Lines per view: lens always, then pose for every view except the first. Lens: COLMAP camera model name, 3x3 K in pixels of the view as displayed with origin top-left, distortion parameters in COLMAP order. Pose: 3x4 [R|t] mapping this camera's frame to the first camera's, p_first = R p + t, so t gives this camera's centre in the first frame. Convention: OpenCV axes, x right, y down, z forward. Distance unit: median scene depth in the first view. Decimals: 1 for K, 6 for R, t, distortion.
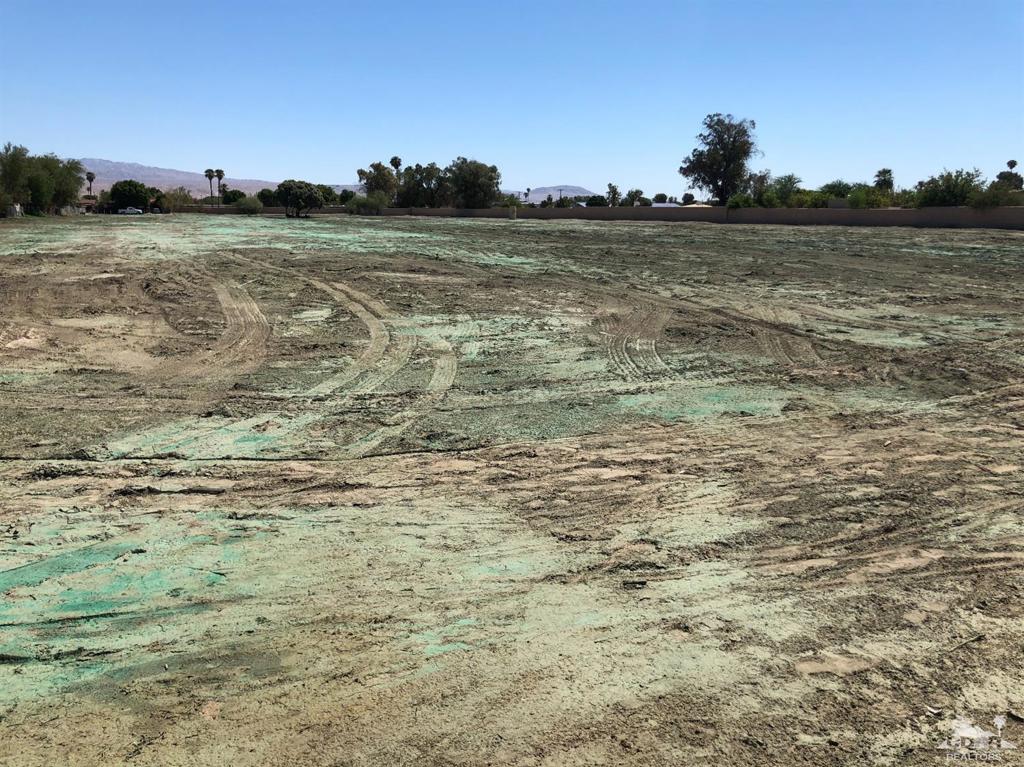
lens RADIAL K [[827.1, 0, 512.0], [0, 827.1, 383.5], [0, 0, 1]] dist [0.011263, -0.013347]
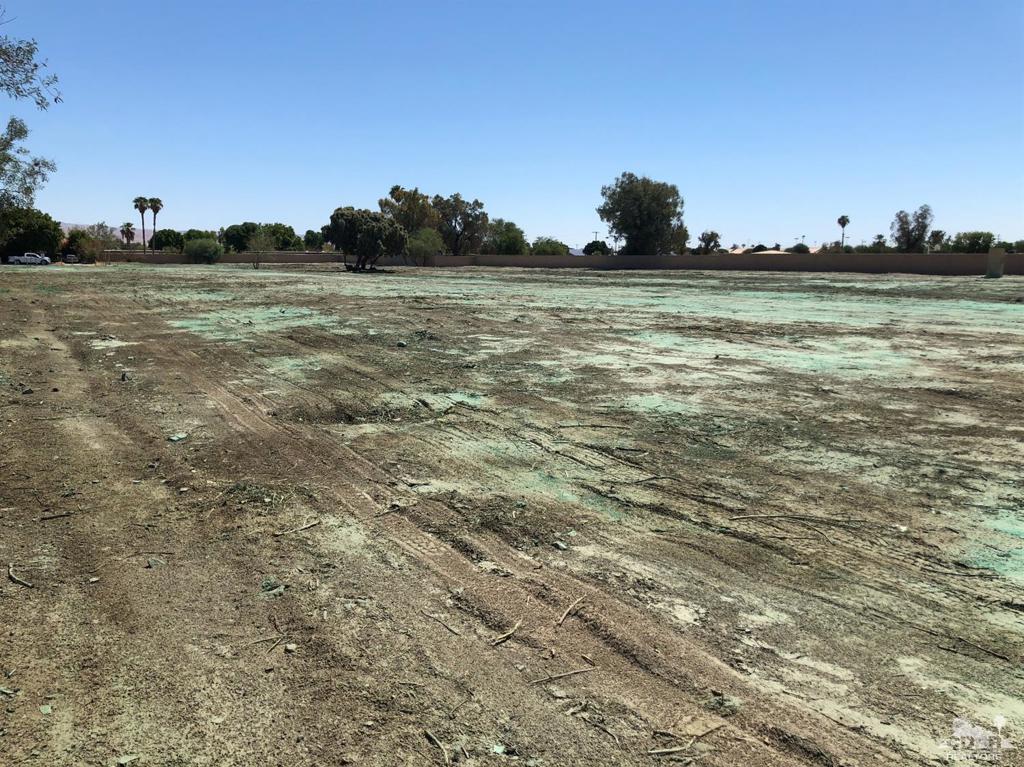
lens RADIAL K [[827.1, 0, 512.0], [0, 827.1, 383.5], [0, 0, 1]] dist [0.011263, -0.013347]
pose [[0.986597, -0.022680, 0.161589, -0.250911], [0.031697, 0.998068, -0.053445, -0.087366], [-0.160065, 0.057851, 0.985410, 0.417145]]
